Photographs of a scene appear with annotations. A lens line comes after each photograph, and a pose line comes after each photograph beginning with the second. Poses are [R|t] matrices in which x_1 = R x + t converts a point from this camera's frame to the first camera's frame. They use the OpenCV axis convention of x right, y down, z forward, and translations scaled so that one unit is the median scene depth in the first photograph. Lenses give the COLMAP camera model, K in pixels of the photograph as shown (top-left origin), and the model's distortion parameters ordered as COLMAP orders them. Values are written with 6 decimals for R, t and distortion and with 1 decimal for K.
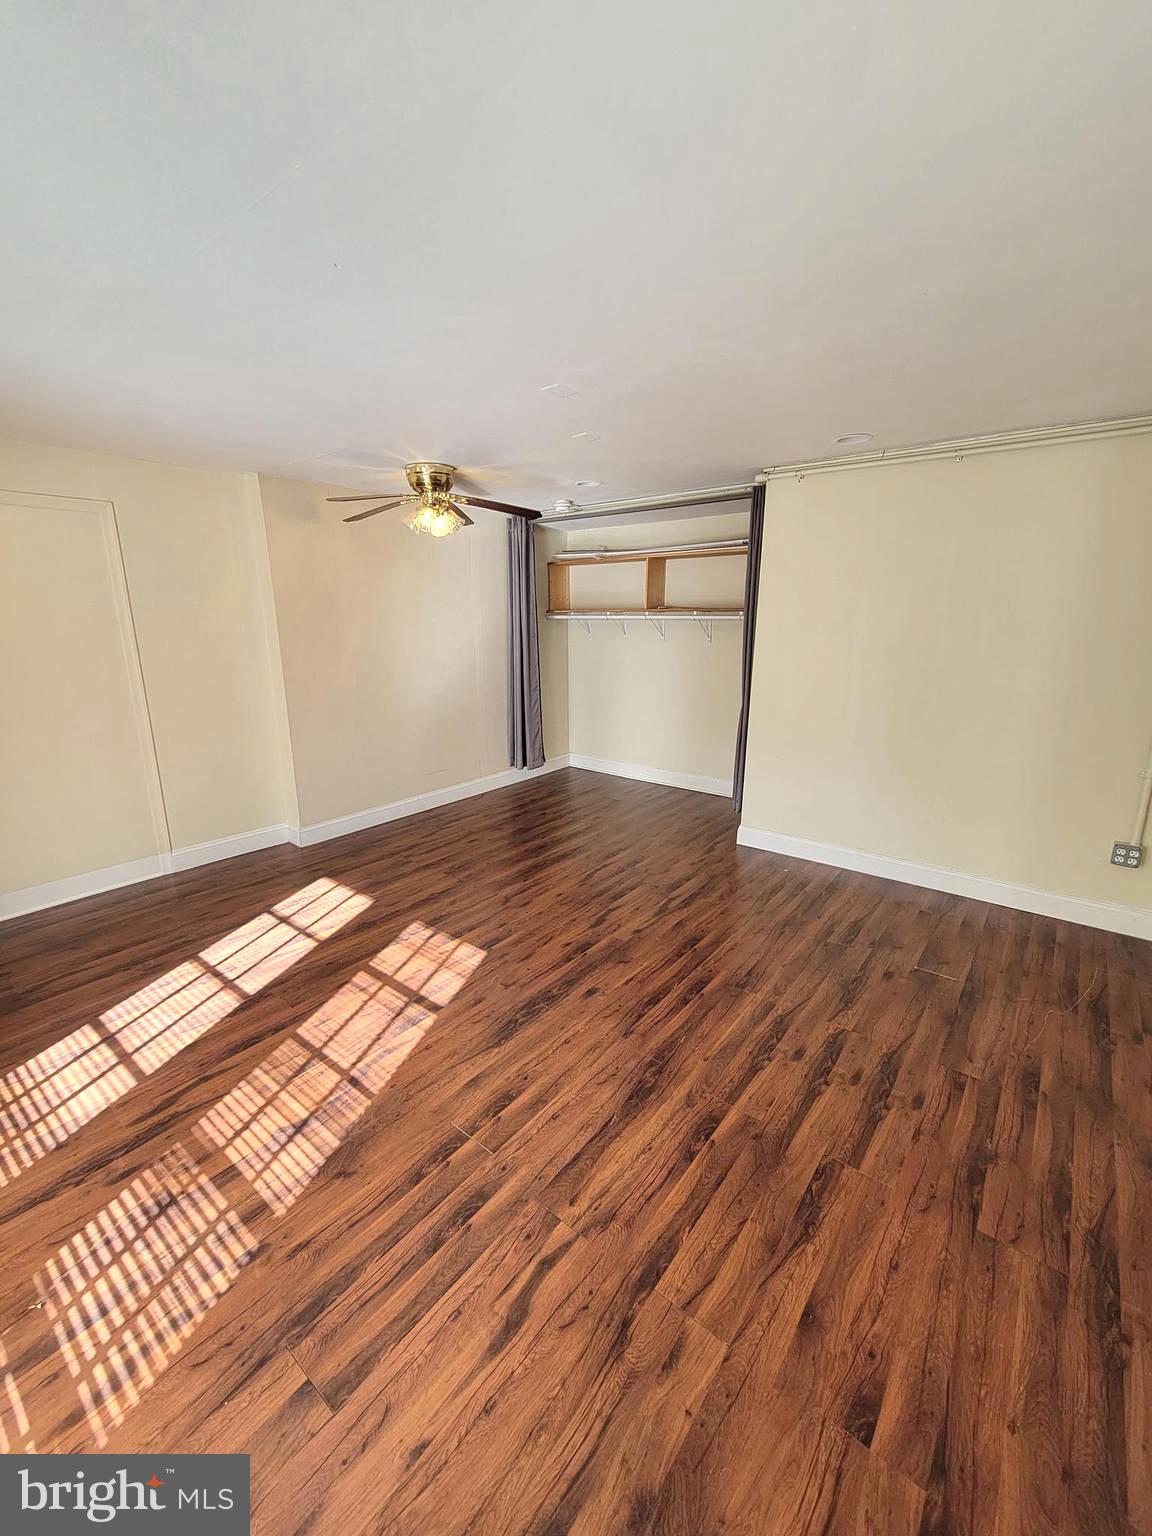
lens RADIAL K [[625.2, 0, 567.1], [0, 625.2, 770.7], [0, 0, 1]] dist [-0.006659, -0.000313]
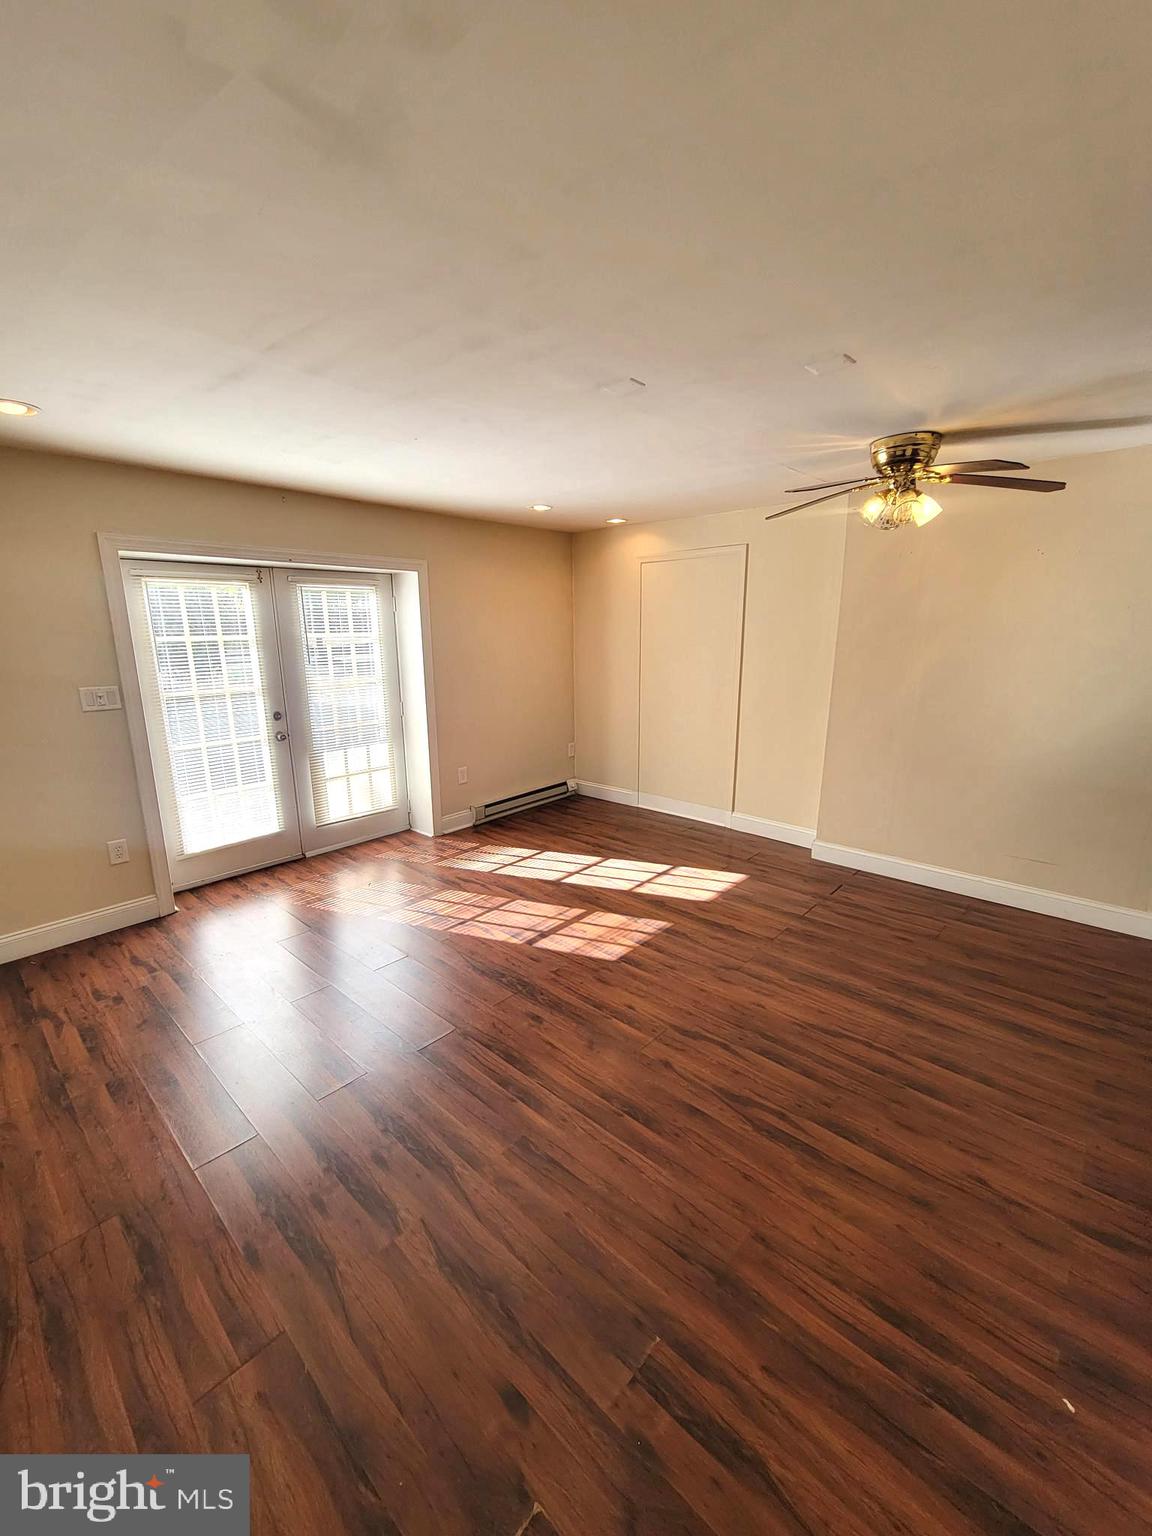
lens RADIAL K [[625.2, 0, 567.1], [0, 625.2, 770.7], [0, 0, 1]] dist [-0.006659, -0.000313]
pose [[-0.072963, 0.227196, -0.971112, 0.794023], [-0.235419, 0.942268, 0.238136, -0.226449], [0.969151, 0.245994, -0.015264, 0.854918]]
